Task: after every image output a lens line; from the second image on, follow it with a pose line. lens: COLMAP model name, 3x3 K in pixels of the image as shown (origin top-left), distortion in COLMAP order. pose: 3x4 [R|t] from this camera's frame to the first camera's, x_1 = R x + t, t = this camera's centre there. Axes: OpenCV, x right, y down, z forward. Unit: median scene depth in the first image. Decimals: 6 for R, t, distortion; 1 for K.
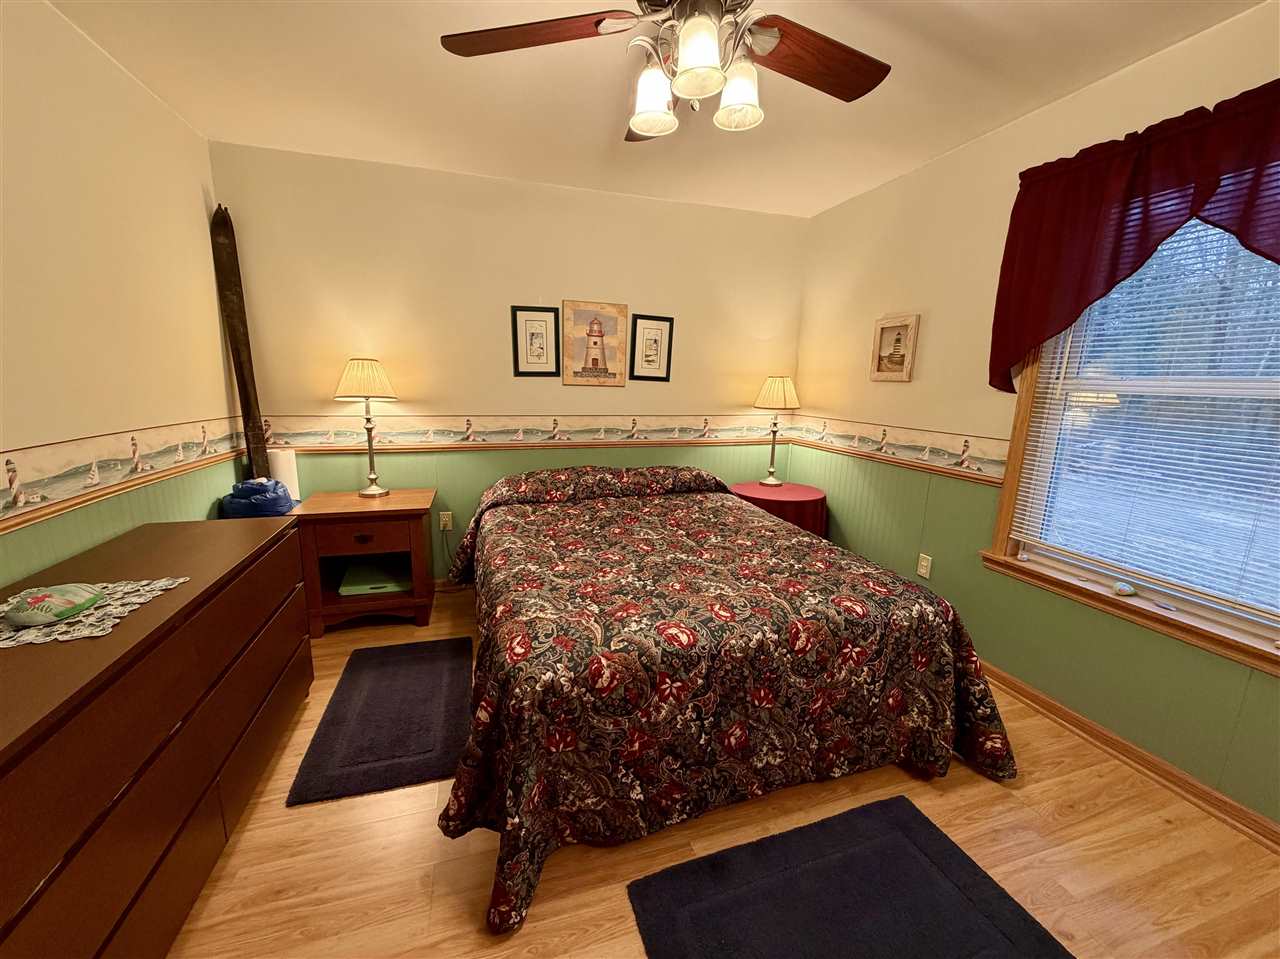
lens RADIAL K [[511.4, 0, 633.6], [0, 511.4, 477.4], [0, 0, 1]] dist [0.000945, 0.000499]
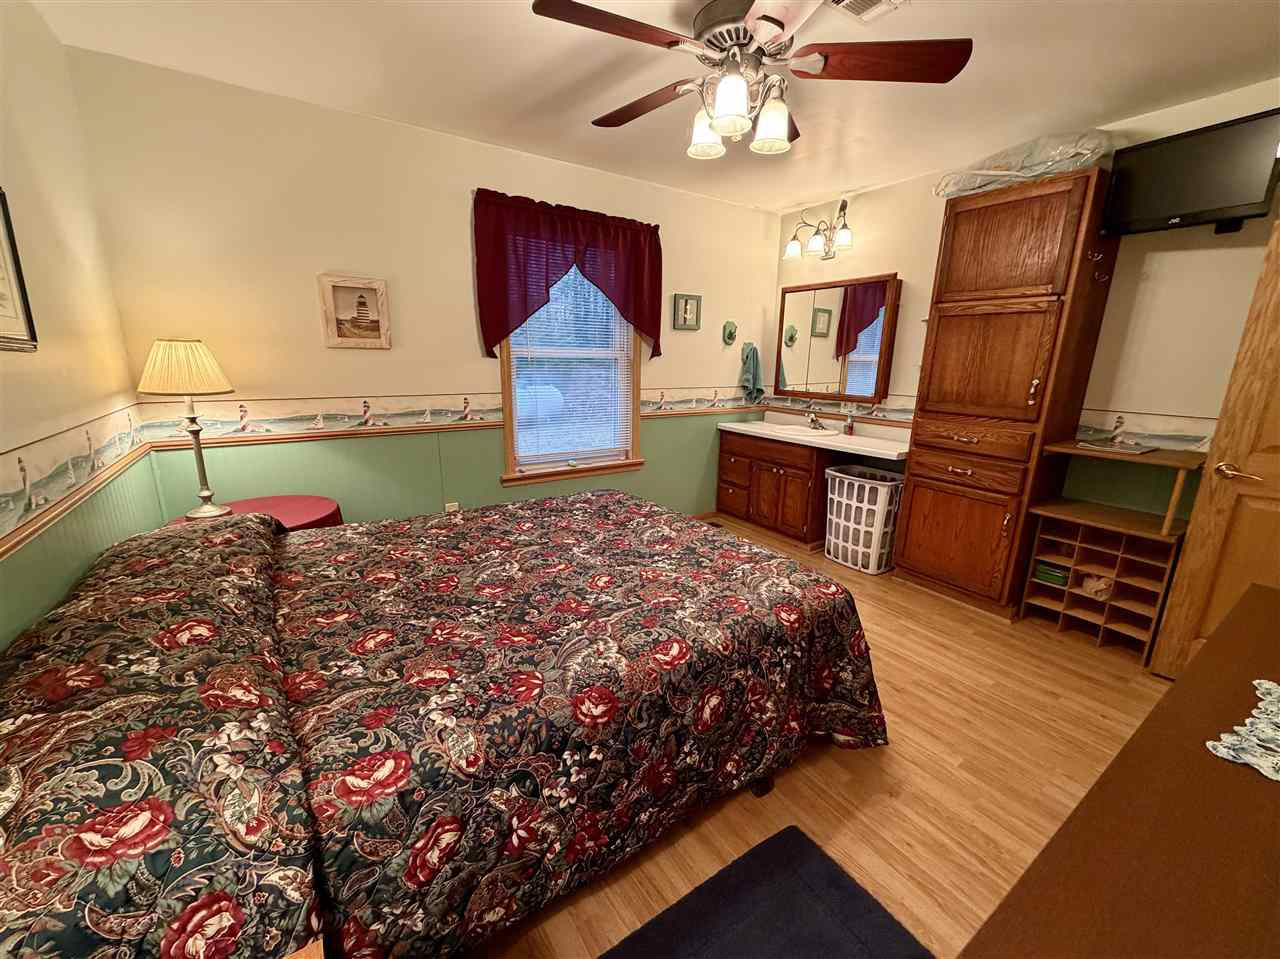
lens RADIAL K [[511.4, 0, 631.4], [0, 511.4, 480.4], [0, 0, 1]] dist [0.000945, 0.000499]
pose [[-0.284987, -0.250371, 0.925255, -0.639193], [0.162109, 0.938790, 0.303964, -0.192219], [-0.944724, 0.236618, -0.226955, 0.934281]]
